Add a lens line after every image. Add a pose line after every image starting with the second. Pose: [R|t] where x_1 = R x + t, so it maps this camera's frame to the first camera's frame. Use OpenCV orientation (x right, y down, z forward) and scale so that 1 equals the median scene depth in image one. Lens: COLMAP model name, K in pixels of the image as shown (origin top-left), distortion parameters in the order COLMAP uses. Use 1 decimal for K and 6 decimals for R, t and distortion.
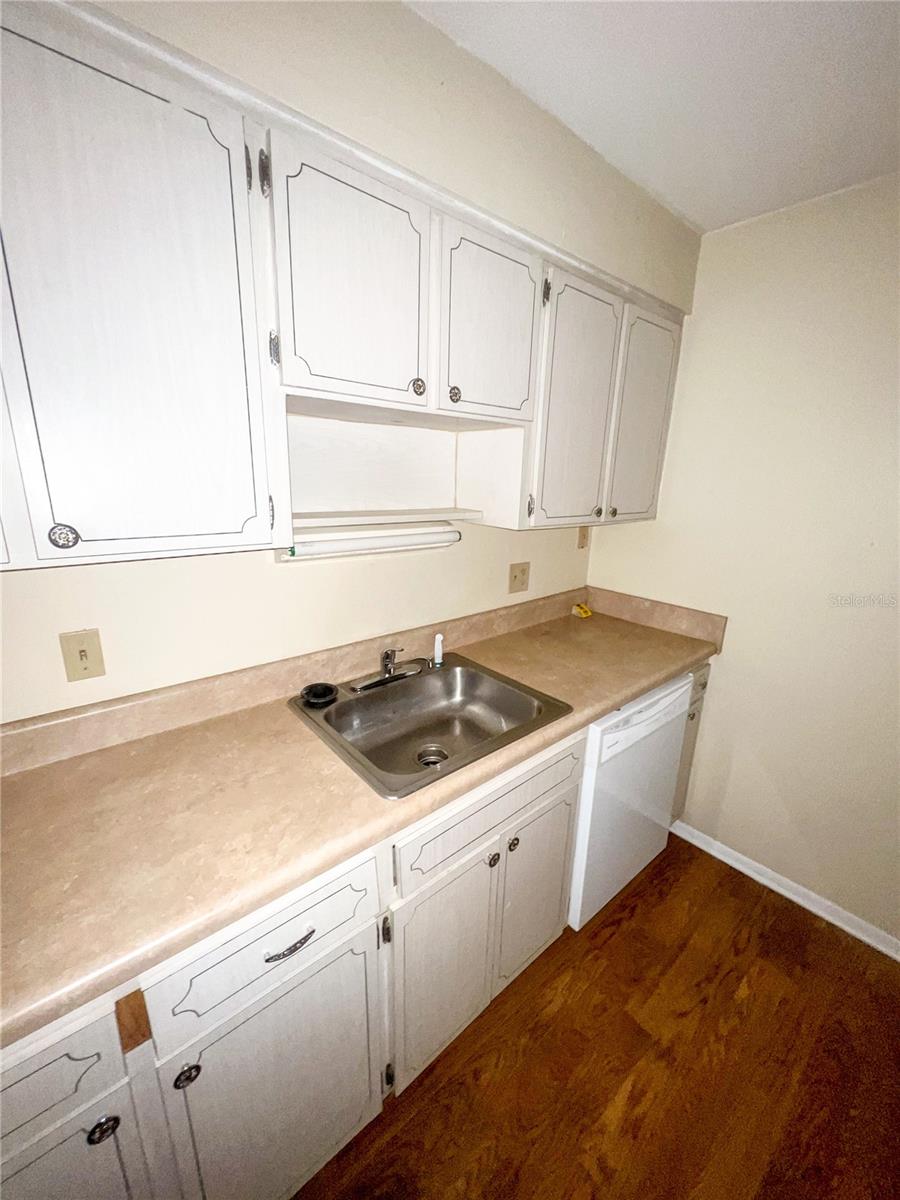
lens RADIAL K [[473.6, 0, 450.0], [0, 473.6, 600.0], [0, 0, 1]] dist [0.001164, 0.000074]
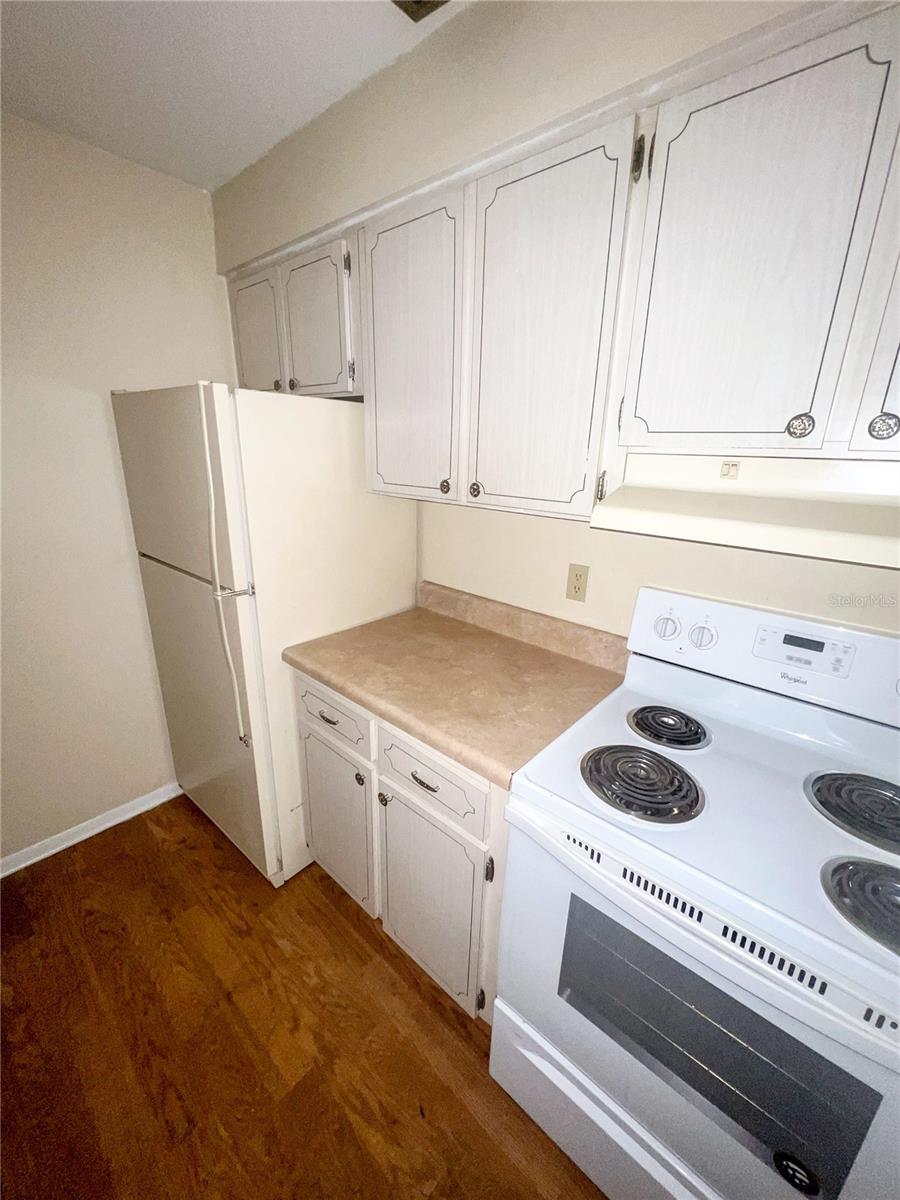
lens RADIAL K [[473.6, 0, 450.0], [0, 473.6, 600.0], [0, 0, 1]] dist [0.001164, 0.000074]
pose [[0.116009, 0.283232, -0.952009, 0.923585], [-0.266161, 0.932291, 0.244932, -0.165898], [0.956922, 0.224973, 0.183540, 0.729098]]
